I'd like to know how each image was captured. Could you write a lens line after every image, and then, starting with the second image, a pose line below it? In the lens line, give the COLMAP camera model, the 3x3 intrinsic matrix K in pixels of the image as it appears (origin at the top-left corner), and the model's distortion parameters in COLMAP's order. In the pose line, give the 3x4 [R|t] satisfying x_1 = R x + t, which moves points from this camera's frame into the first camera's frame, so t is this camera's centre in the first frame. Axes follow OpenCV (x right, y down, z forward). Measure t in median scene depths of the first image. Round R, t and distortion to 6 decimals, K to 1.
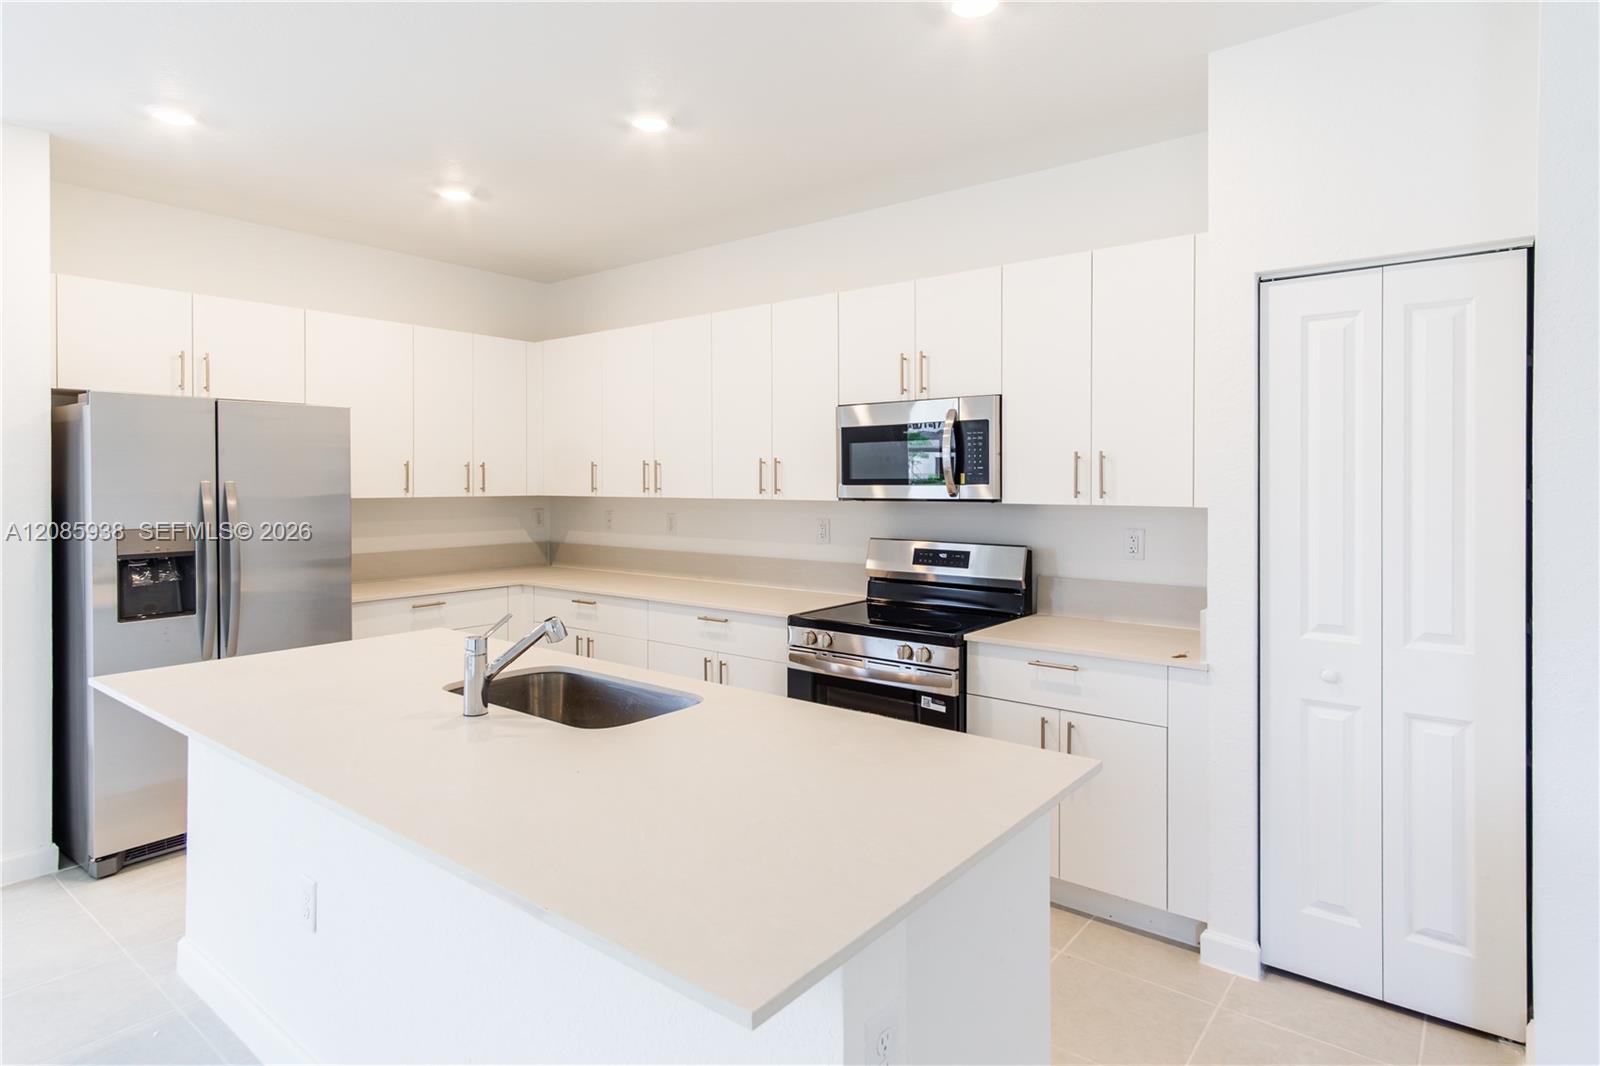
lens RADIAL K [[862.6, 0, 783.5], [0, 862.6, 491.6], [0, 0, 1]] dist [0.014567, 0.000519]
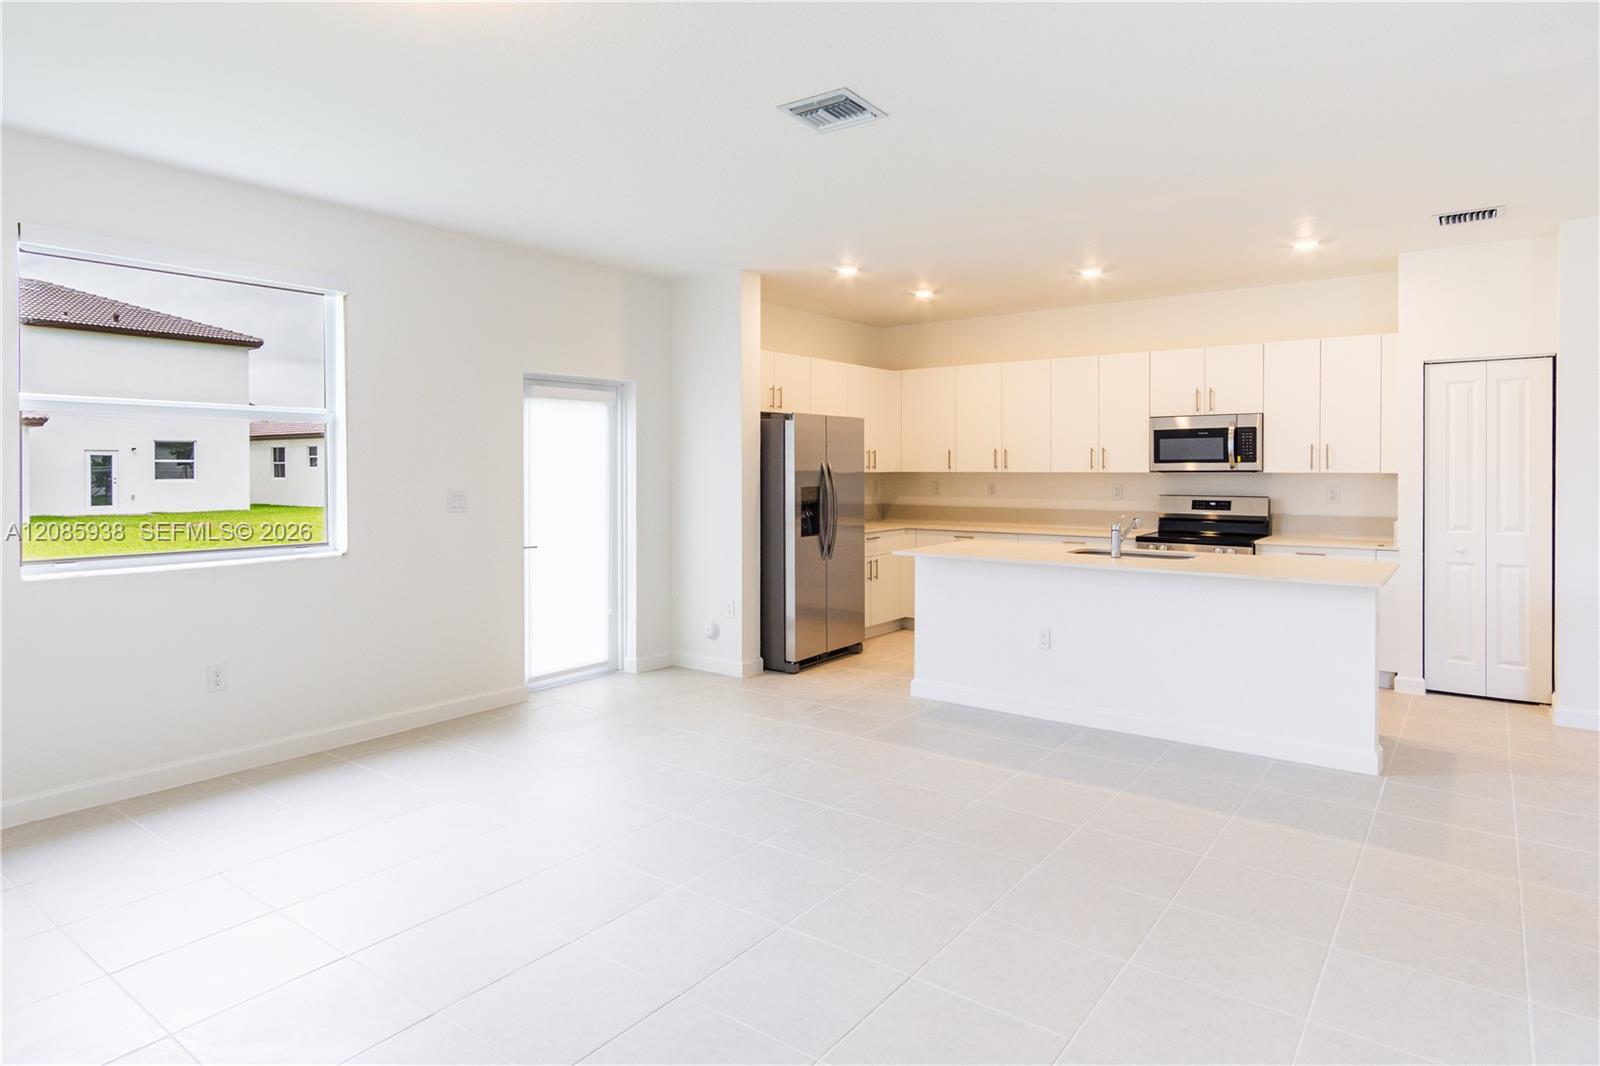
lens RADIAL K [[862.6, 0, 800.5], [0, 862.6, 477.0], [0, 0, 1]] dist [0.014567, 0.000519]
pose [[0.999567, -0.001907, 0.029357, -0.756013], [0.001929, 0.999998, -0.000713, 0.021808], [-0.029356, 0.000770, 0.999569, -0.783263]]
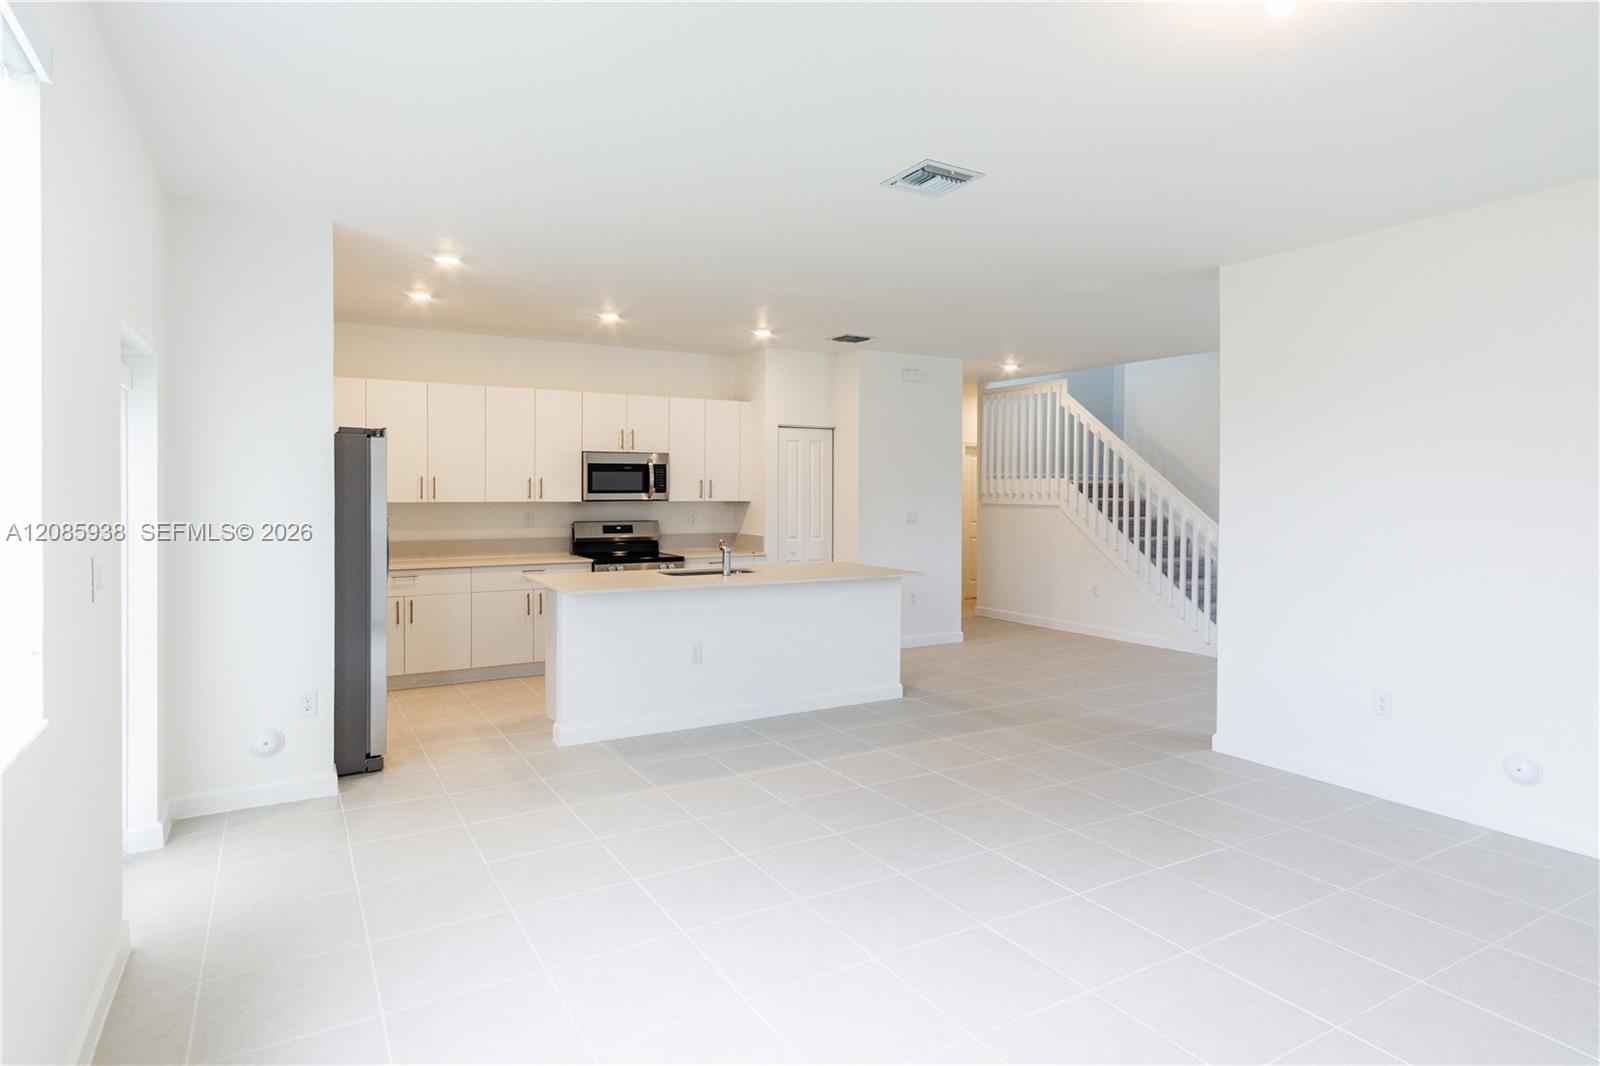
lens RADIAL K [[862.6, 0, 720.8], [0, 862.6, 498.2], [0, 0, 1]] dist [0.014567, 0.000519]
pose [[0.425782, -0.006227, 0.904804, -1.684215], [0.008959, 0.999956, 0.002666, 0.001129], [-0.904781, 0.006971, 0.425819, -0.094058]]
